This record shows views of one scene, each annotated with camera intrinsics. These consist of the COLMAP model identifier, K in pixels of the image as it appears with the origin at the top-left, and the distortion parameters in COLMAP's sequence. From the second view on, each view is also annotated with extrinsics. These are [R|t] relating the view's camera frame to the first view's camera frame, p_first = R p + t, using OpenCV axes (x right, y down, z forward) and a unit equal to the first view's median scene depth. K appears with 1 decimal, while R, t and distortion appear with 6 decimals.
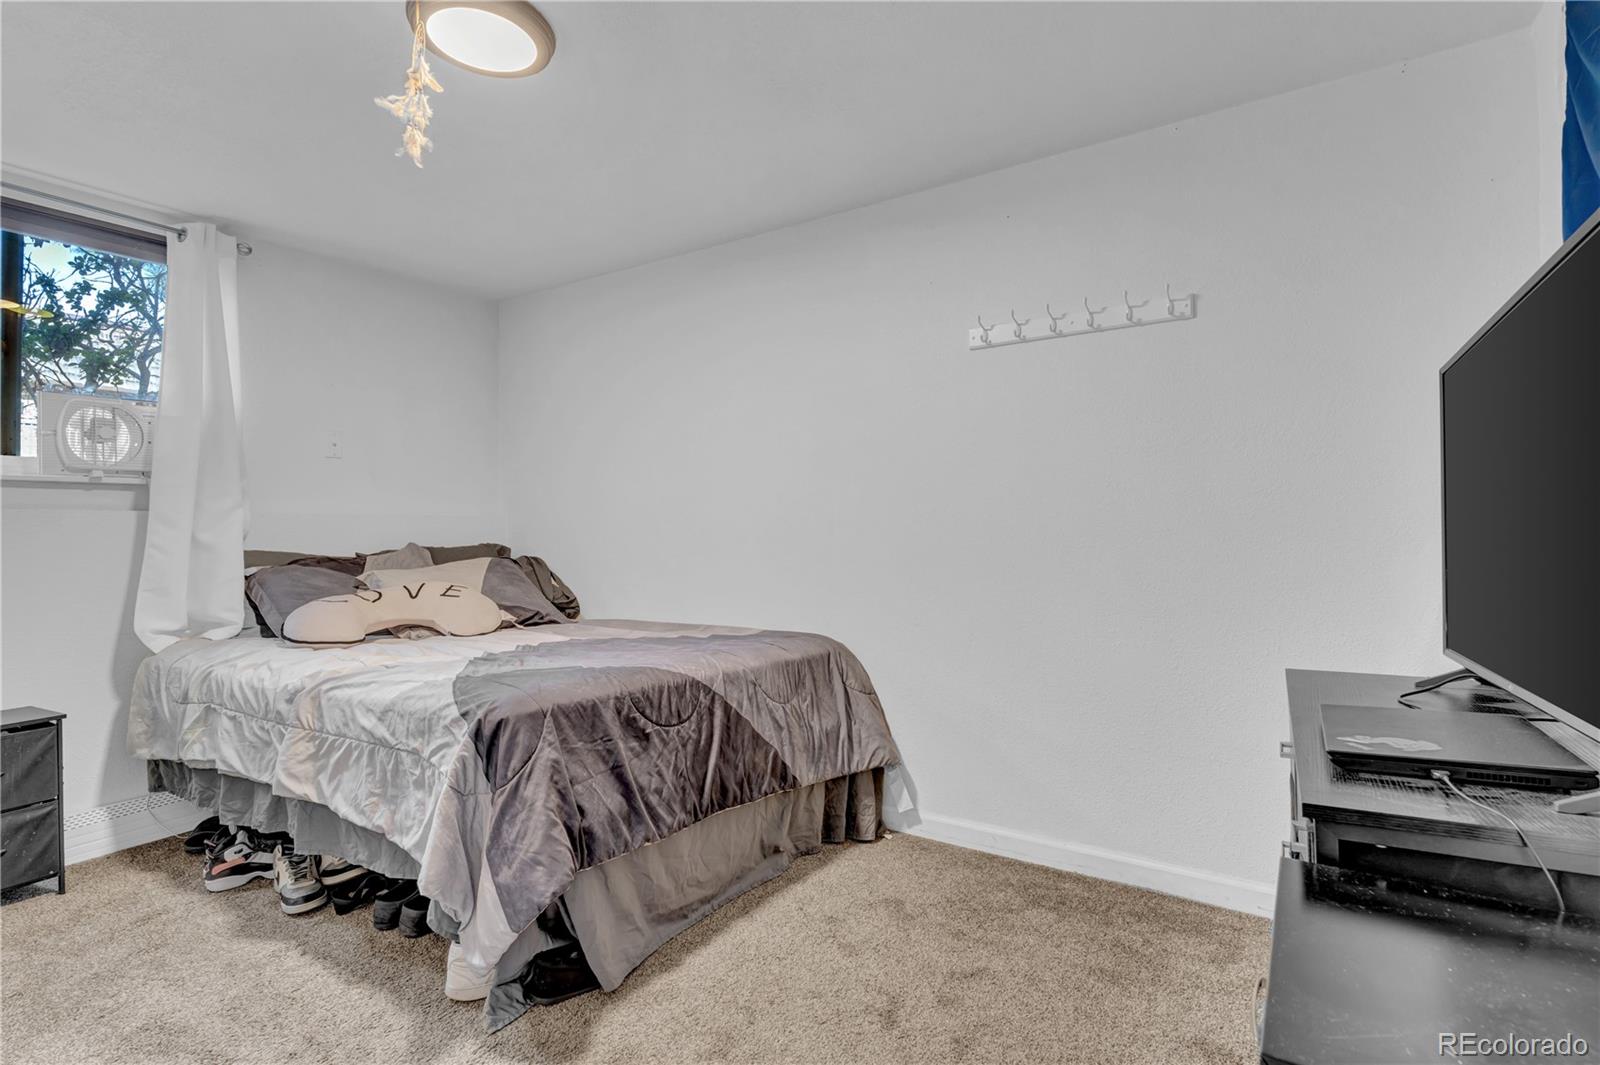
lens RADIAL K [[786.7, 0, 802.2], [0, 786.7, 529.9], [0, 0, 1]] dist [0.011400, -0.002192]
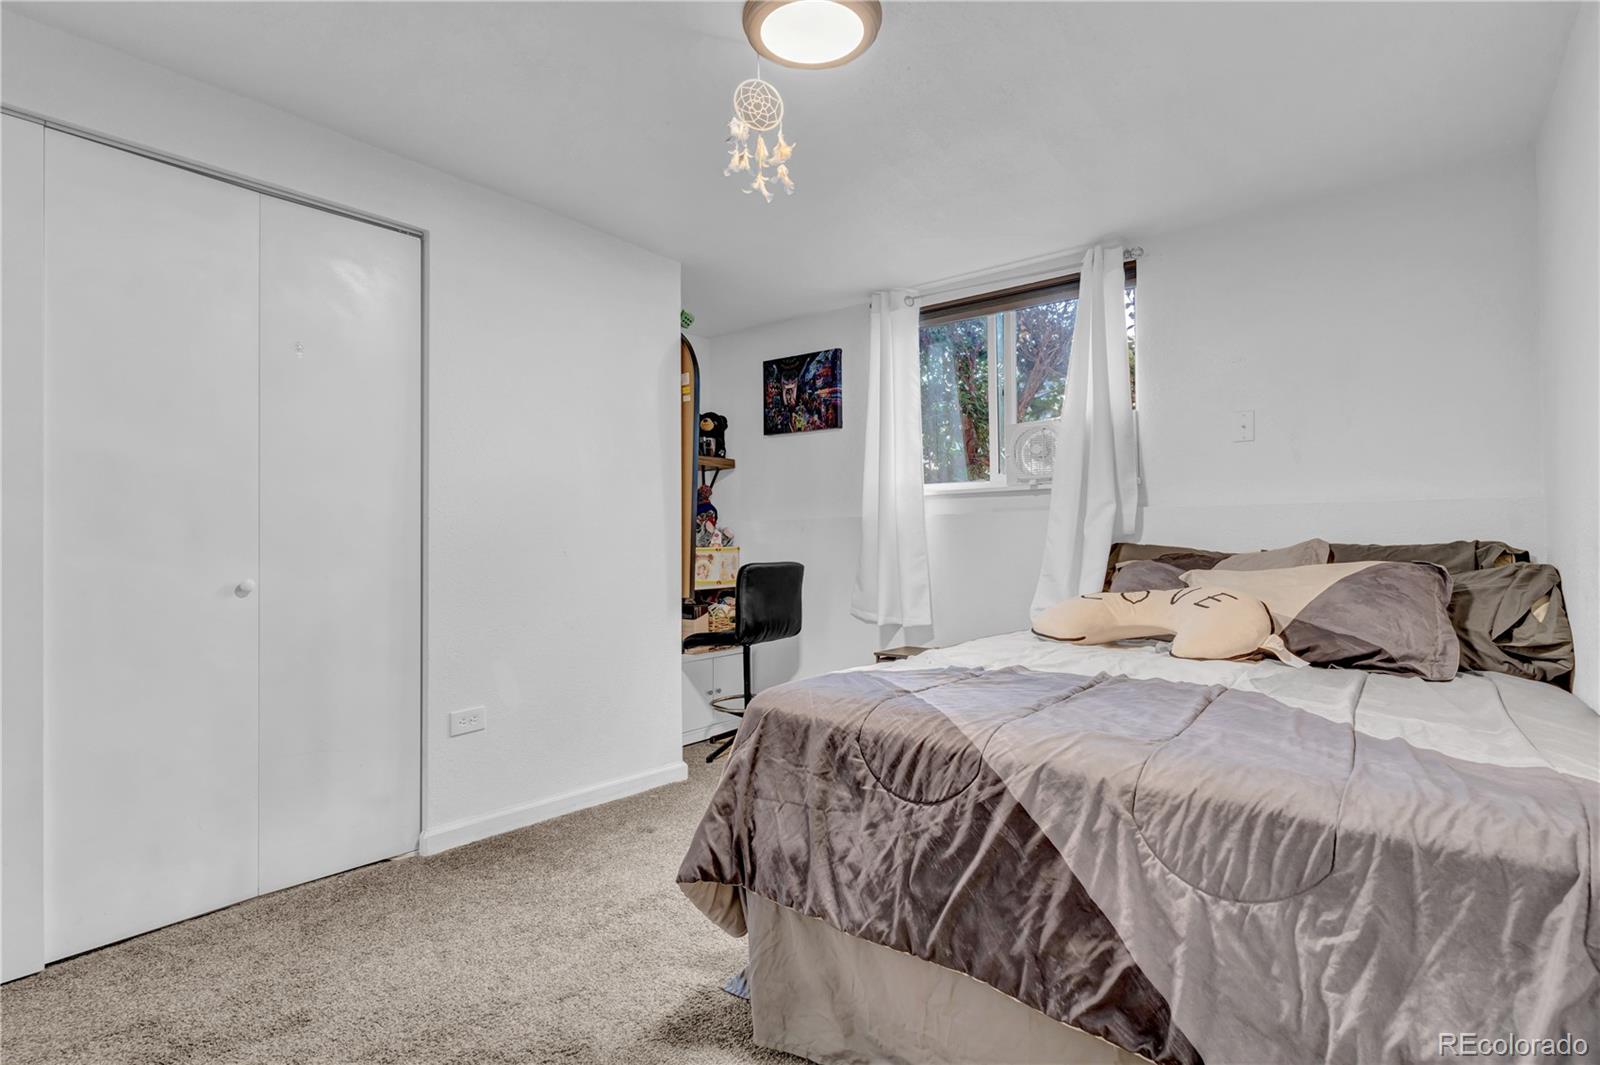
lens RADIAL K [[786.7, 0, 800.0], [0, 786.7, 540.3], [0, 0, 1]] dist [0.011400, -0.002192]
pose [[-0.075322, 0.008382, -0.997124, 0.434759], [0.009974, 0.999921, 0.007652, 0.009657], [0.997109, -0.009369, -0.075399, 0.774595]]
